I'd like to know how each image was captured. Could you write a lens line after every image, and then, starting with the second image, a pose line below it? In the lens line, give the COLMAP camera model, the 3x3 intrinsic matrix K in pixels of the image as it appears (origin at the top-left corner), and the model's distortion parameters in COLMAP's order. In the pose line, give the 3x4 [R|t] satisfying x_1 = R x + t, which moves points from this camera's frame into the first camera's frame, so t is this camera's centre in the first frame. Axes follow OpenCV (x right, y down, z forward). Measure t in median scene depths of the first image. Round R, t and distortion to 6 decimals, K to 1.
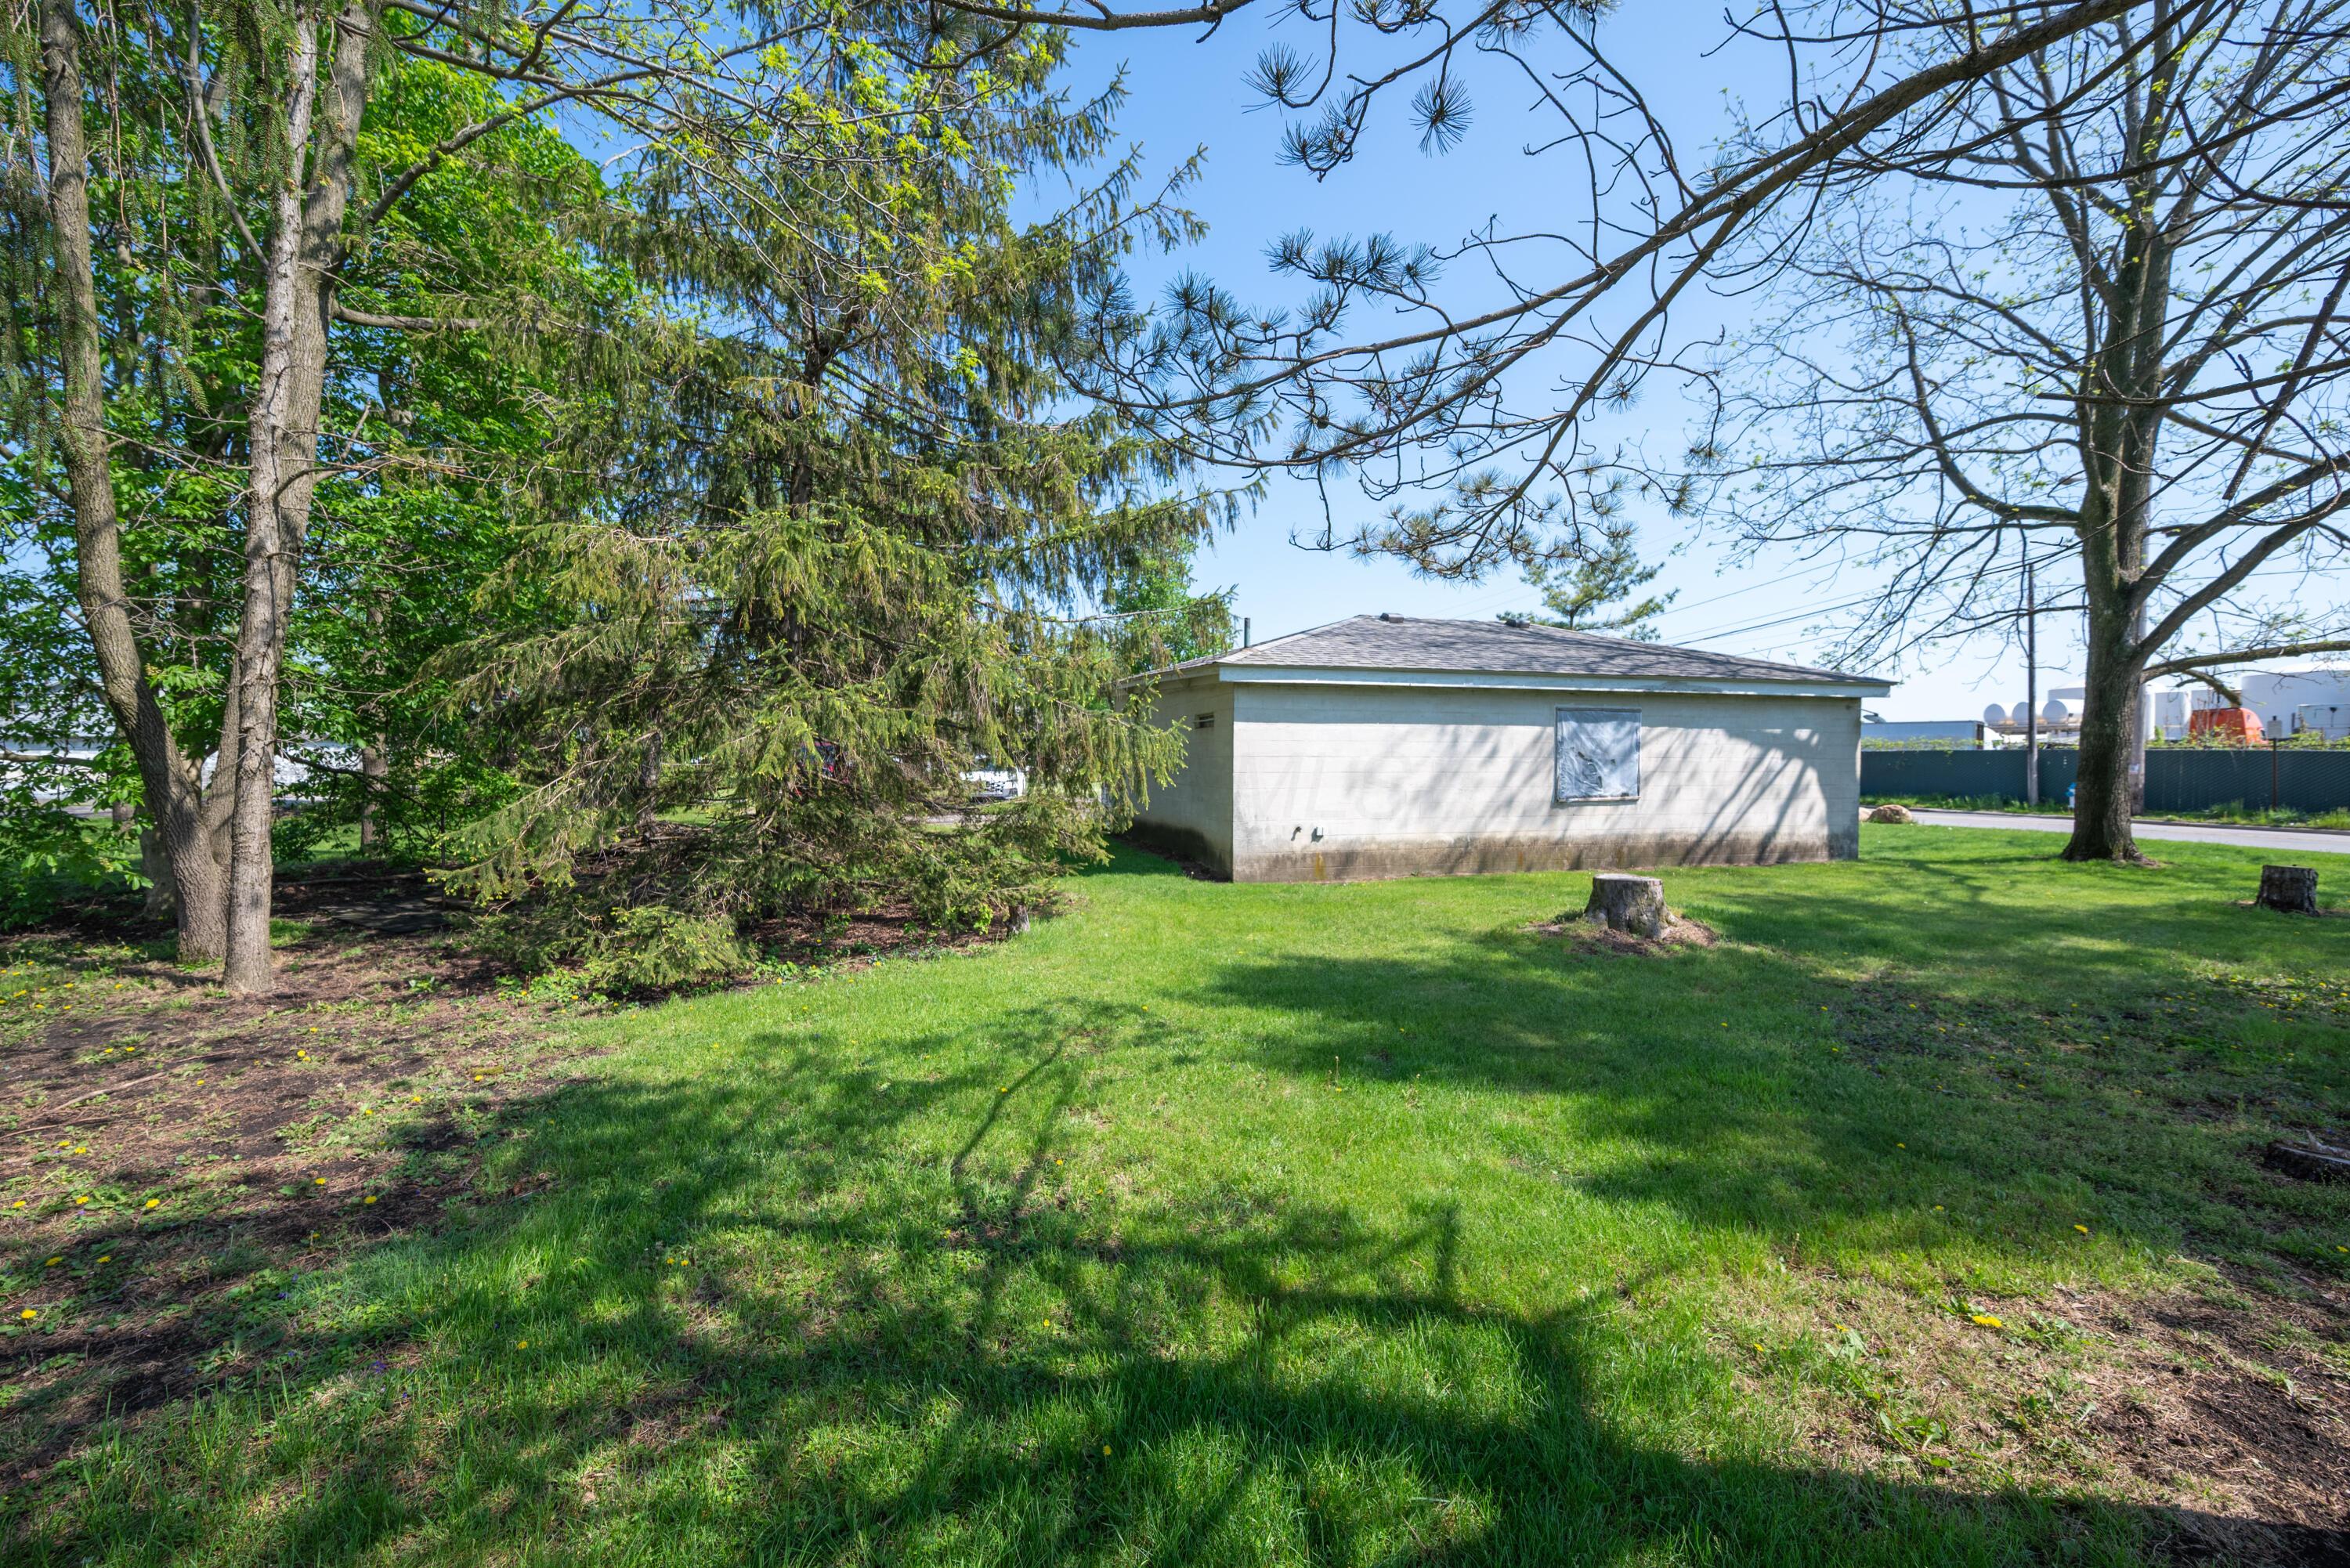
lens RADIAL K [[910.2, 0, 1174.2], [0, 910.2, 783.3], [0, 0, 1]] dist [0.000301, 0.000336]
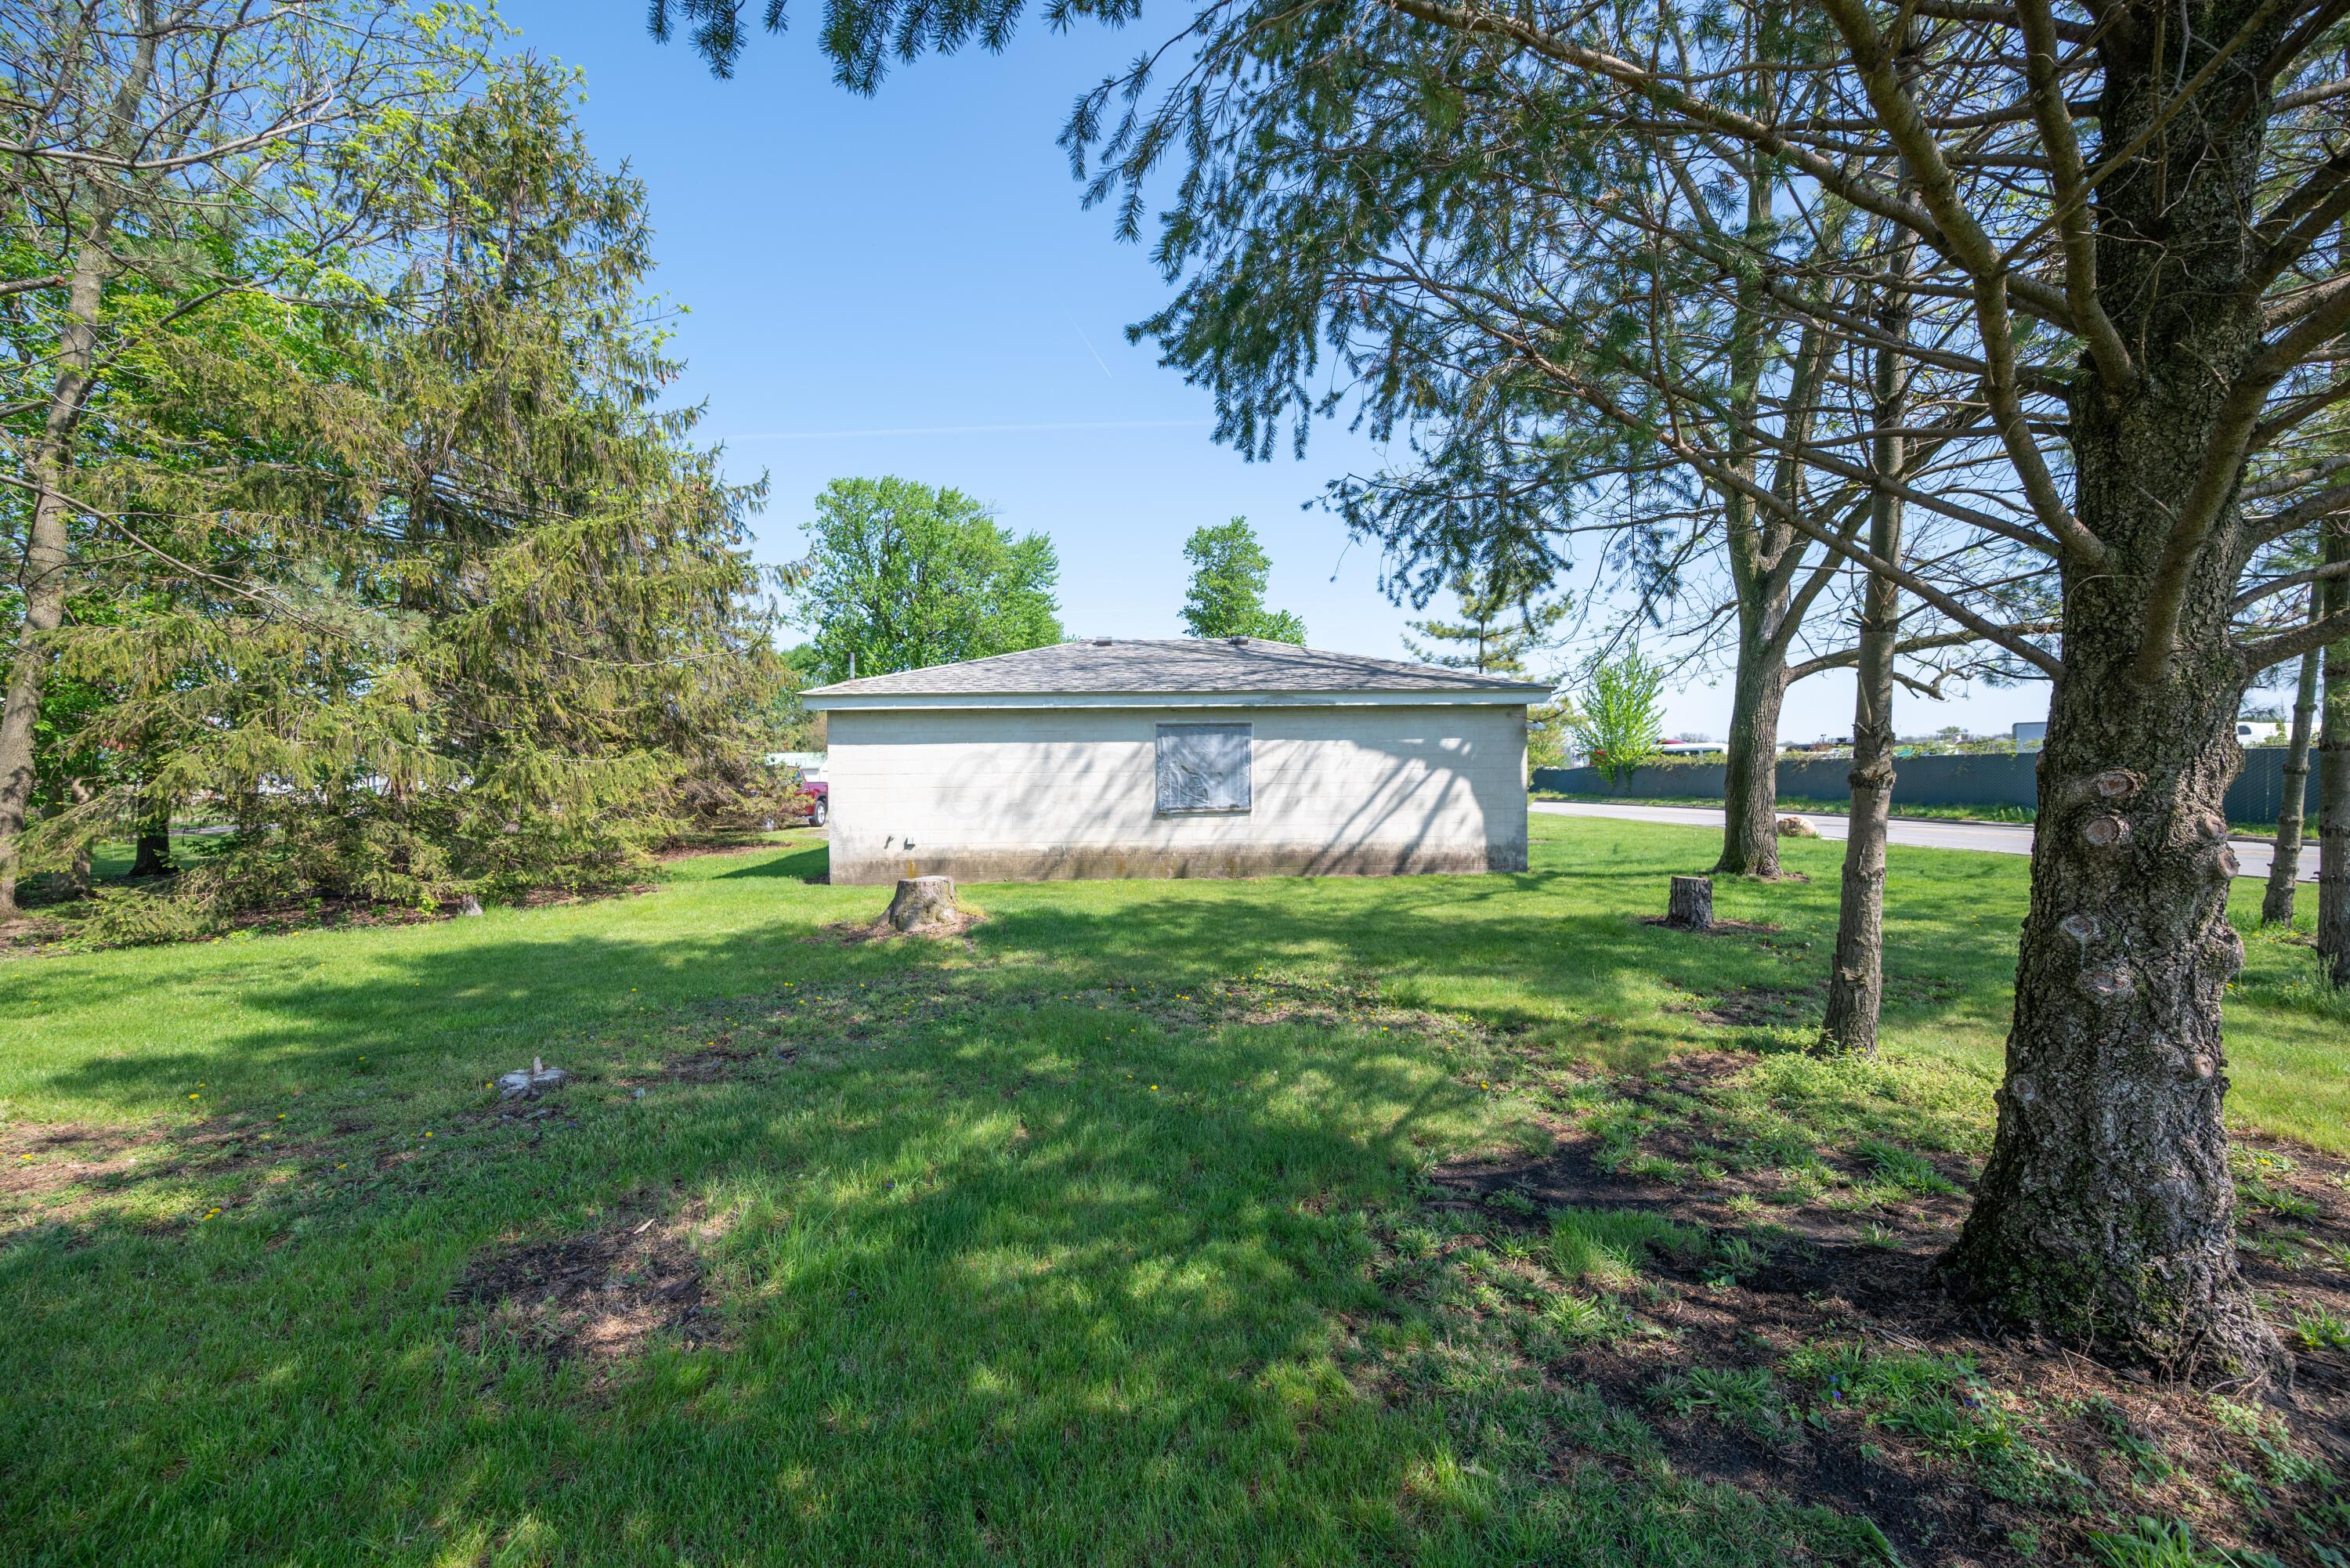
lens RADIAL K [[910.2, 0, 1181.7], [0, 910.2, 789.2], [0, 0, 1]] dist [0.000301, 0.000336]
pose [[0.976551, -0.009894, -0.215057, 0.647757], [0.007816, 0.999914, -0.010510, 0.003563], [0.215143, 0.008583, 0.976545, -0.019640]]
